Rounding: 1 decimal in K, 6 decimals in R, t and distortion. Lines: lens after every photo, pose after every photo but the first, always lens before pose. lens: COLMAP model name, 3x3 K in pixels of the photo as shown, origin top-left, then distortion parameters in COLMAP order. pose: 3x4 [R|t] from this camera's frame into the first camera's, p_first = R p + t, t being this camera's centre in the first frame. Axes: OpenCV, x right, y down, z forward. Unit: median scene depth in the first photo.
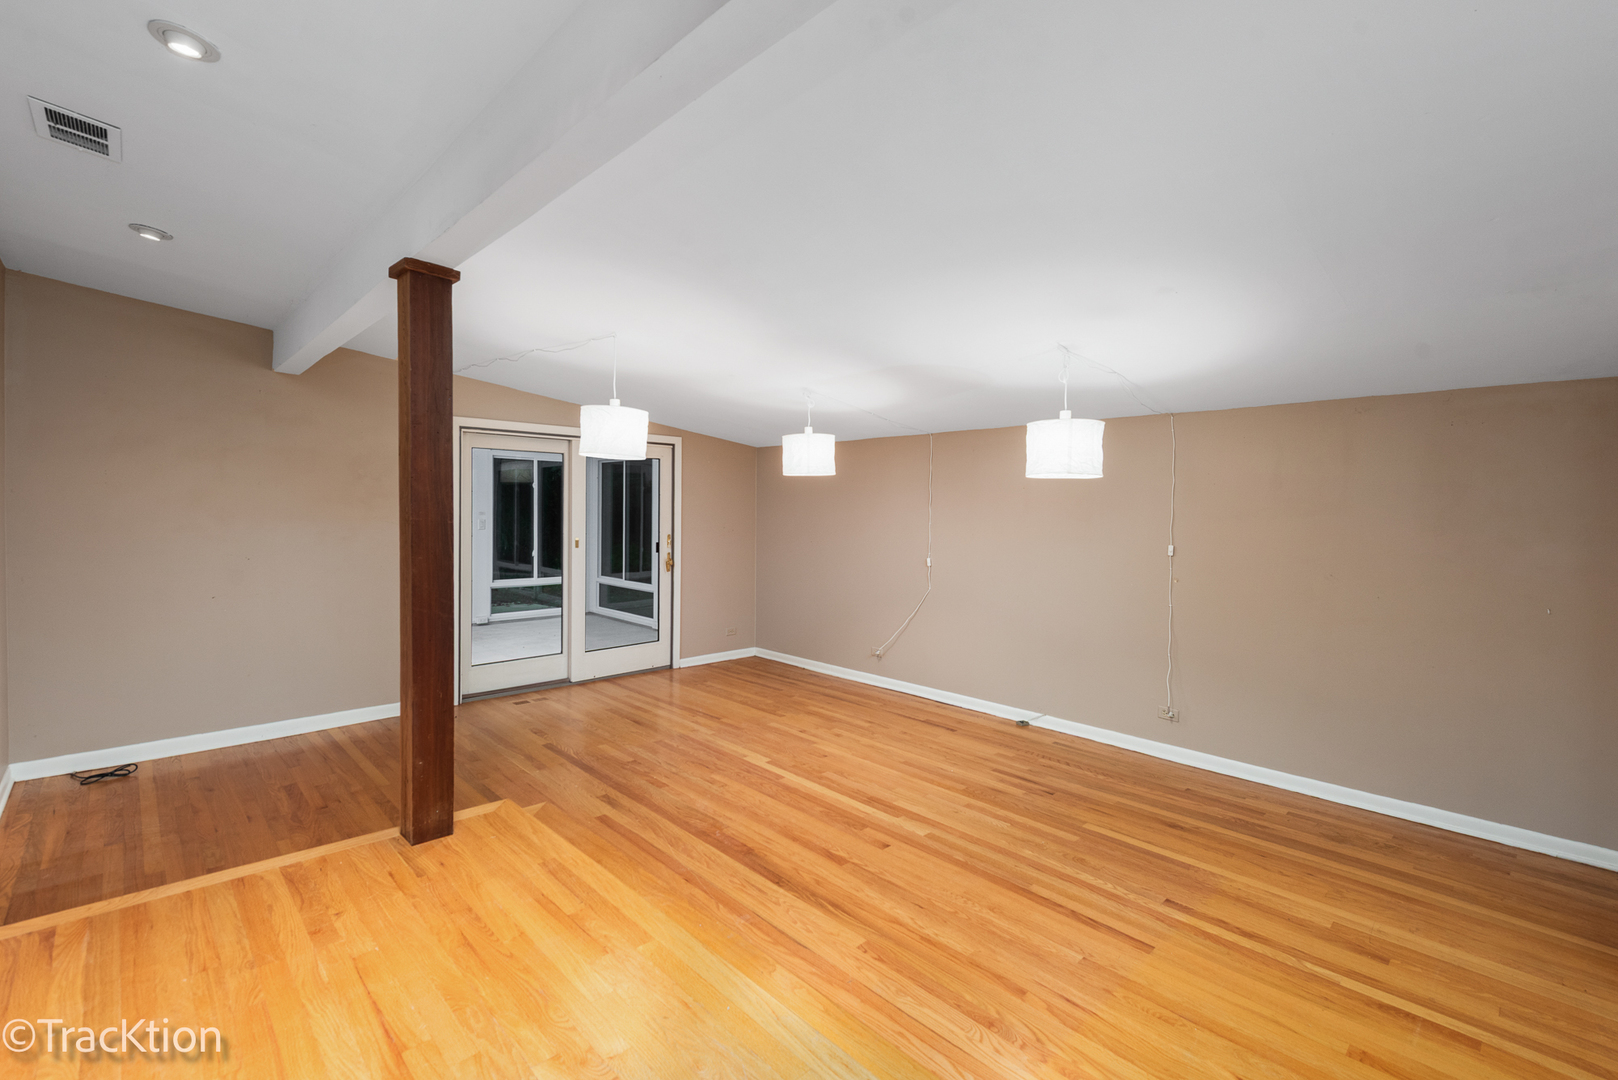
lens RADIAL K [[716.2, 0, 816.2], [0, 716.2, 520.4], [0, 0, 1]] dist [0.002878, -0.000303]
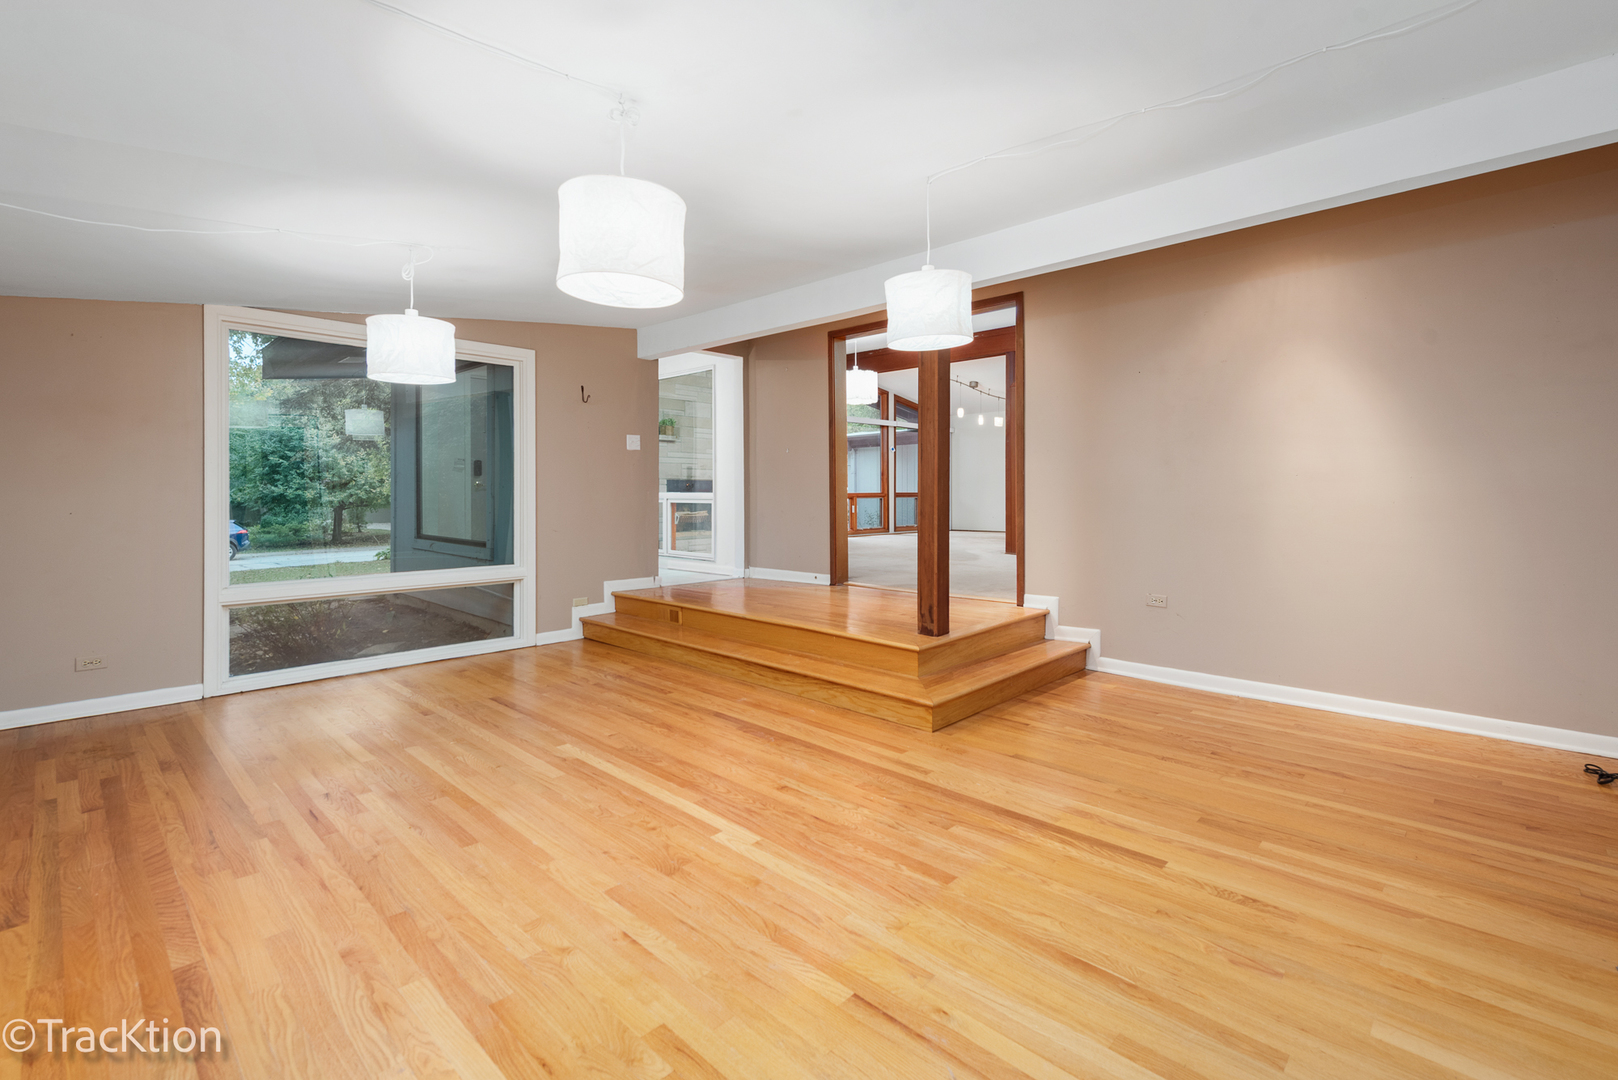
lens RADIAL K [[724.1, 0, 809.5], [0, 724.1, 489.4], [0, 0, 1]] dist [0.000435, -0.000073]
pose [[-0.999534, -0.014696, -0.026739, -0.122795], [-0.015140, 0.999750, 0.016471, 0.050931], [0.026491, 0.016868, -0.999507, 1.585031]]
